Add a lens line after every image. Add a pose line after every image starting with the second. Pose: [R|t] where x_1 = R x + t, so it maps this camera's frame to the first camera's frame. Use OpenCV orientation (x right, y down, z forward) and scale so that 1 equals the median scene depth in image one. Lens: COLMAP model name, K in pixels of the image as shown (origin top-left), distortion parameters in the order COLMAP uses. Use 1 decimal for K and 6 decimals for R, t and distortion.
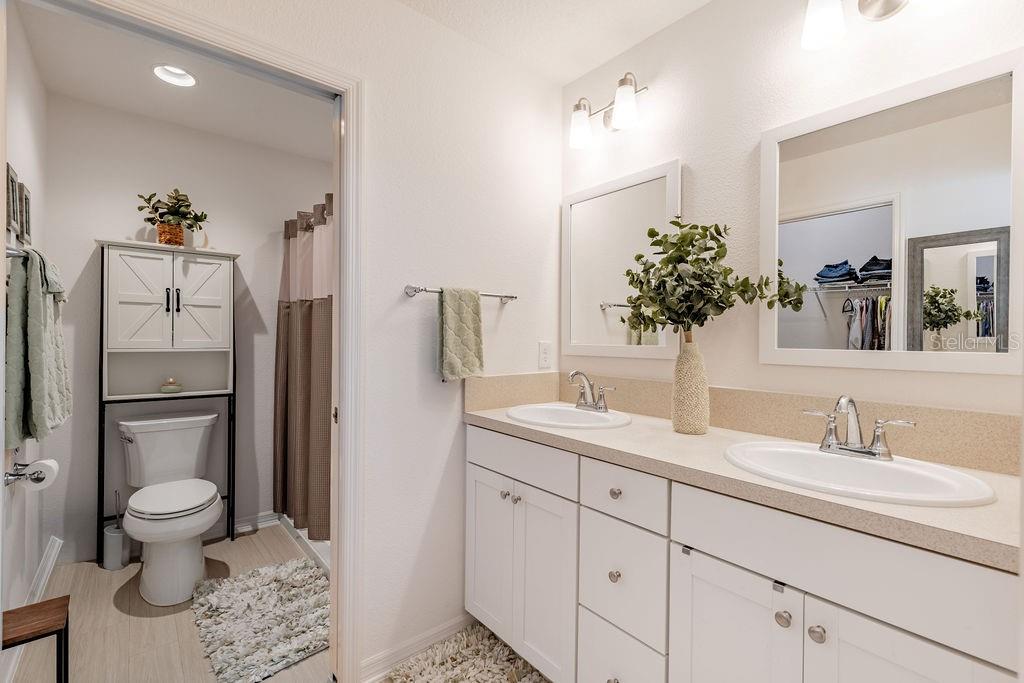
lens RADIAL K [[460.8, 0, 514.4], [0, 460.8, 336.4], [0, 0, 1]] dist [0.006625, -0.000554]
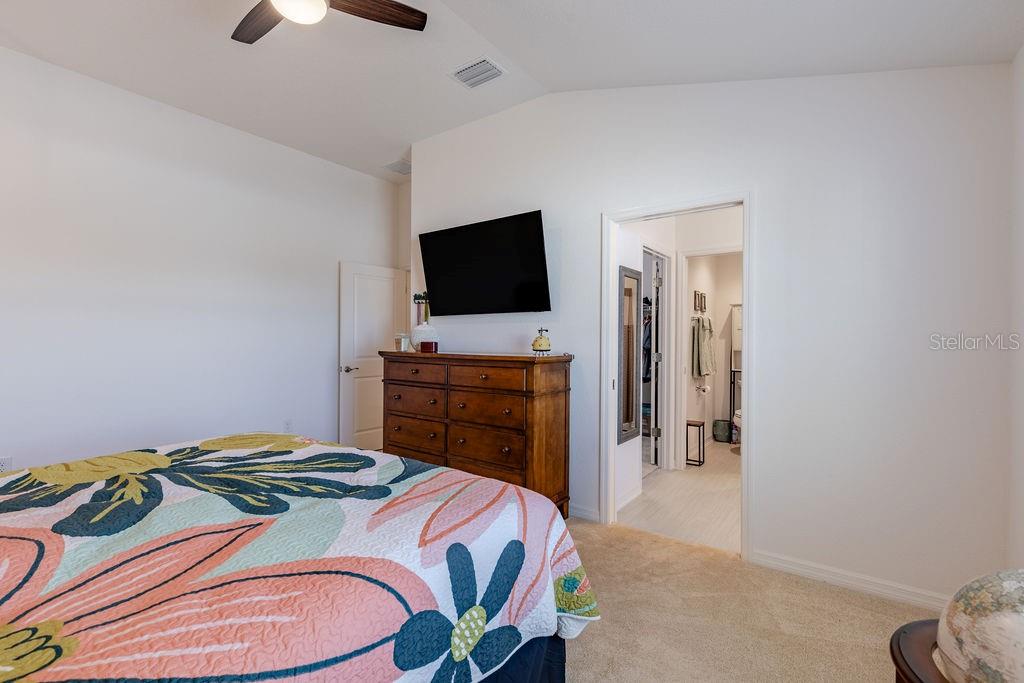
lens RADIAL K [[460.8, 0, 516.7], [0, 460.8, 341.1], [0, 0, 1]] dist [0.006625, -0.000554]
pose [[0.239343, -0.004992, -0.970922, 1.766948], [-0.008273, 0.999940, -0.007180, 0.014576], [0.970900, 0.009751, 0.239287, -1.004847]]
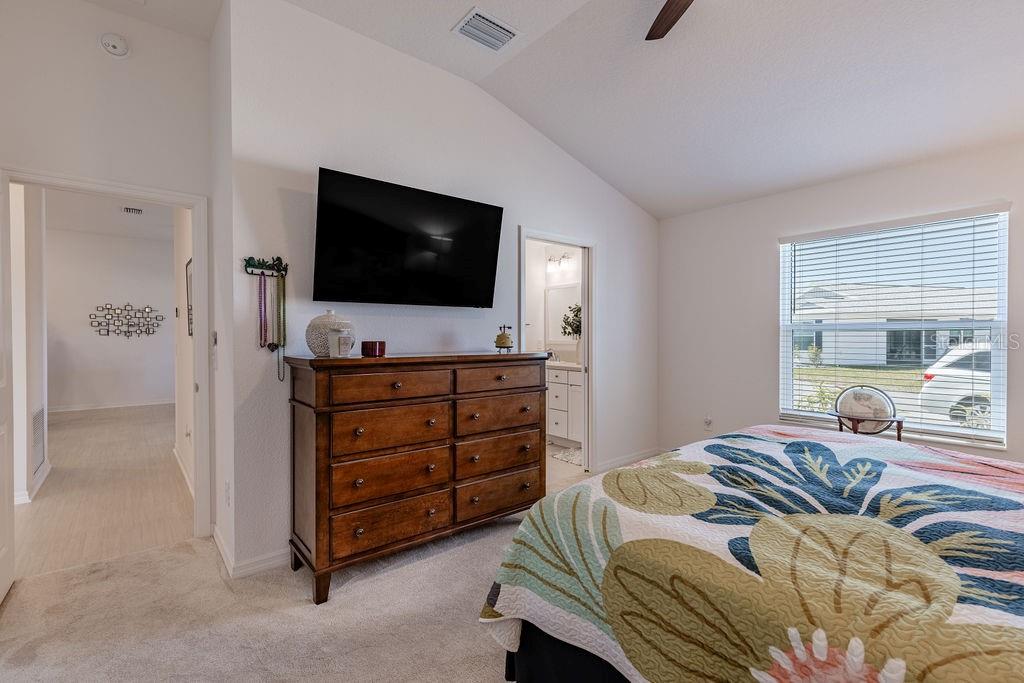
lens RADIAL K [[460.8, 0, 509.5], [0, 460.8, 340.3], [0, 0, 1]] dist [0.006625, -0.000554]
pose [[0.999947, -0.008418, -0.005896, -0.135784], [0.008462, 0.999937, 0.007375, -0.005584], [0.005833, -0.007424, 0.999955, -2.467185]]
